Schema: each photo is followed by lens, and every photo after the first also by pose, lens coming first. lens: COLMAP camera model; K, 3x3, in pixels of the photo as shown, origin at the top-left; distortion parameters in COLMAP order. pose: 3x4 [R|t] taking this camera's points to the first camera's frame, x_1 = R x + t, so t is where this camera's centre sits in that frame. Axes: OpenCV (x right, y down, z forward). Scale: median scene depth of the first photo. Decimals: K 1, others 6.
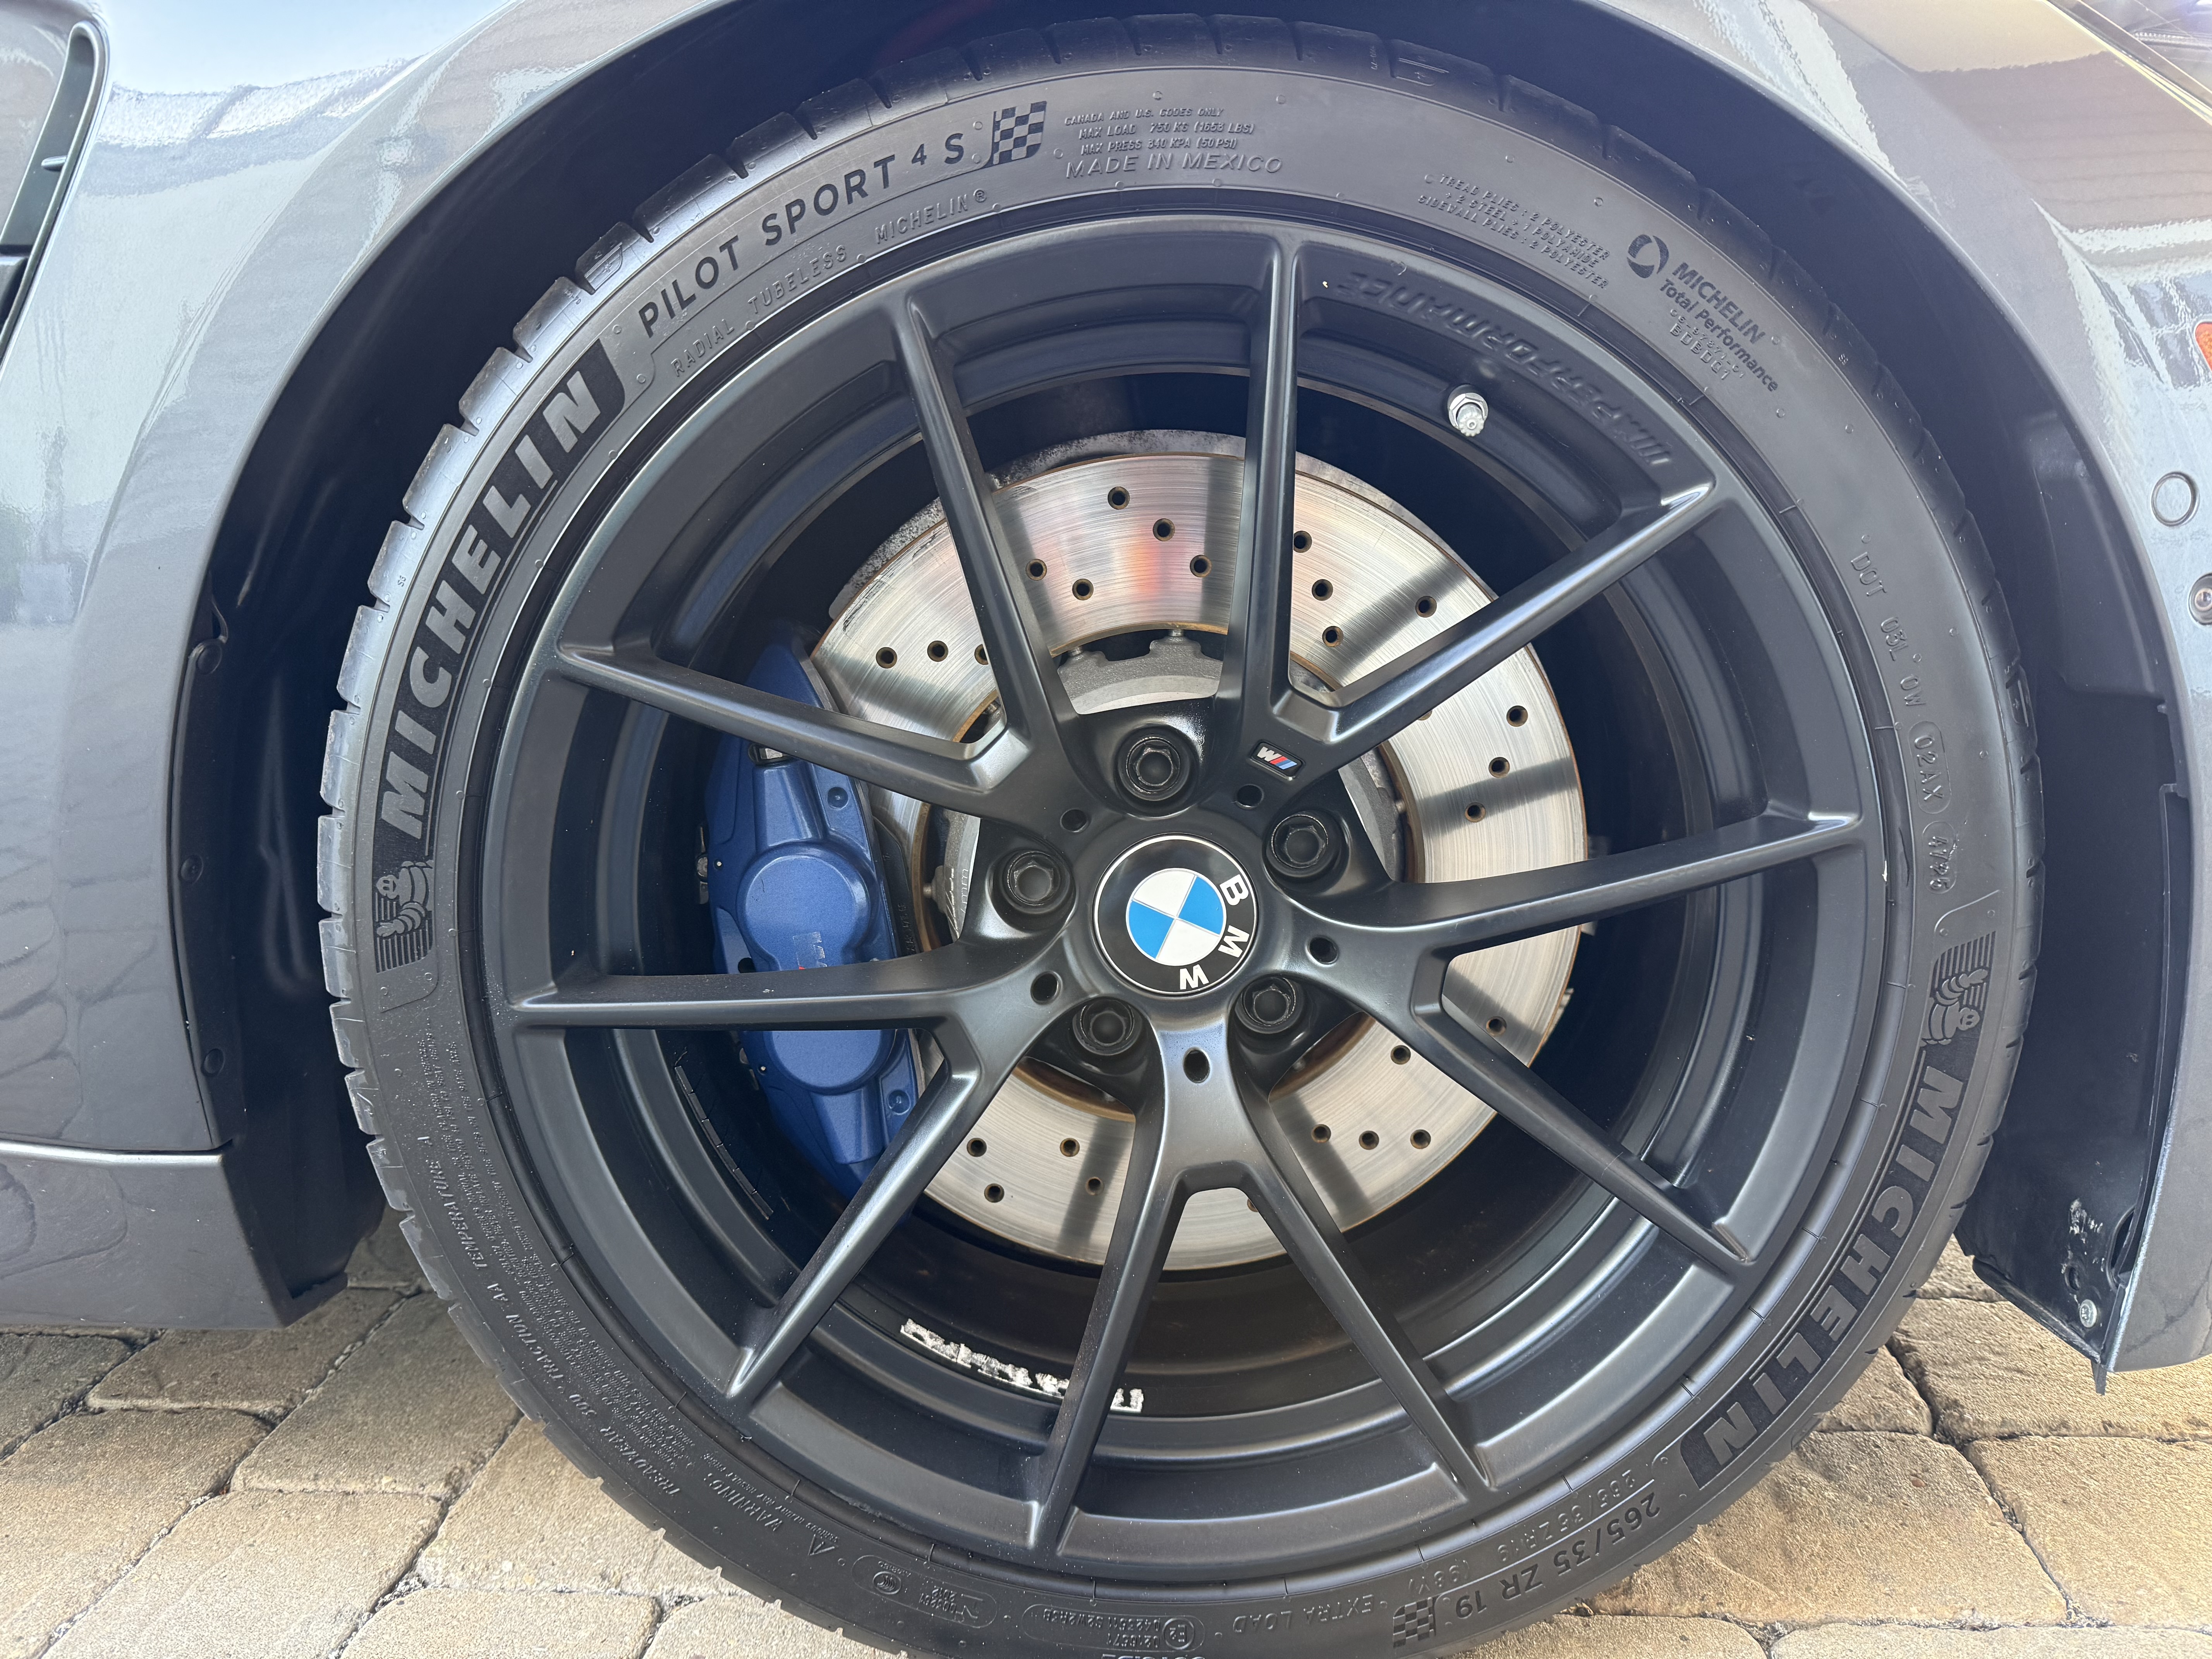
lens RADIAL K [[1576.2, 0, 1142.2], [0, 1576.2, 826.2], [0, 0, 1]] dist [0.025819, -0.048492]
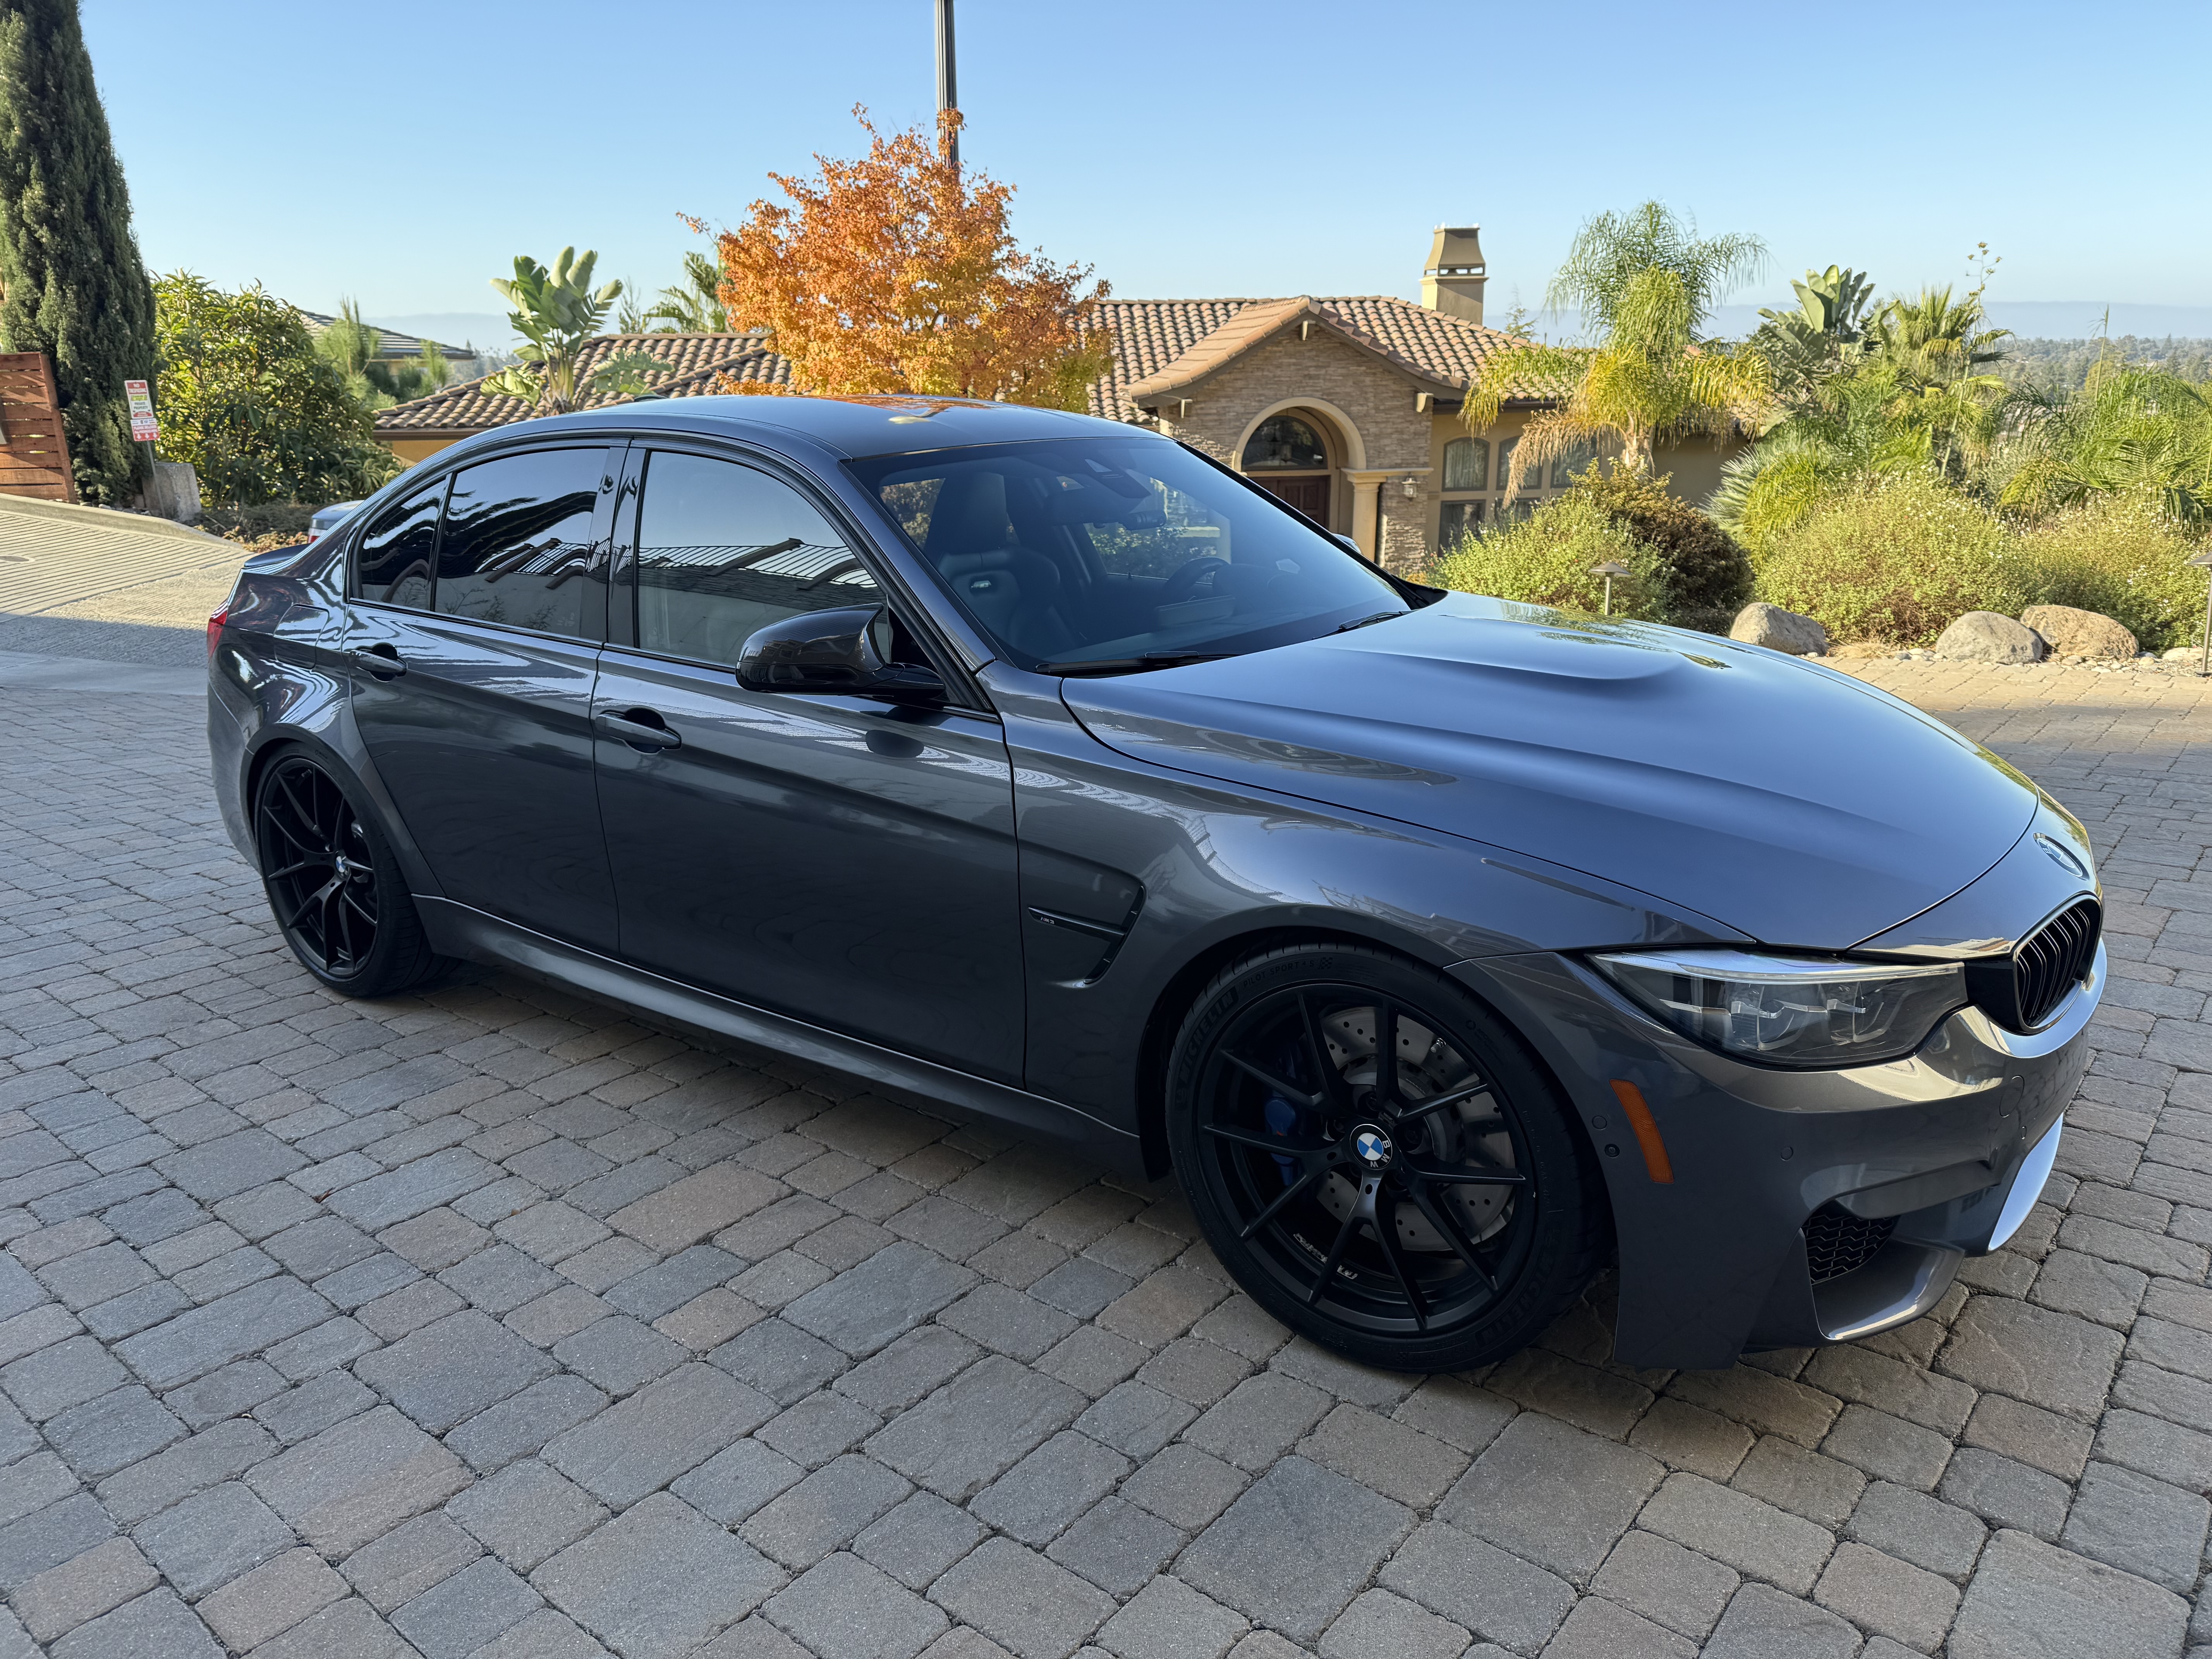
lens RADIAL K [[1576.2, 0, 1142.2], [0, 1576.2, 826.2], [0, 0, 1]] dist [0.025819, -0.048492]
pose [[0.825004, 0.164471, -0.540664, 1.472457], [-0.124678, 0.986111, 0.109729, -1.030407], [0.551202, -0.023118, 0.834051, -2.338250]]
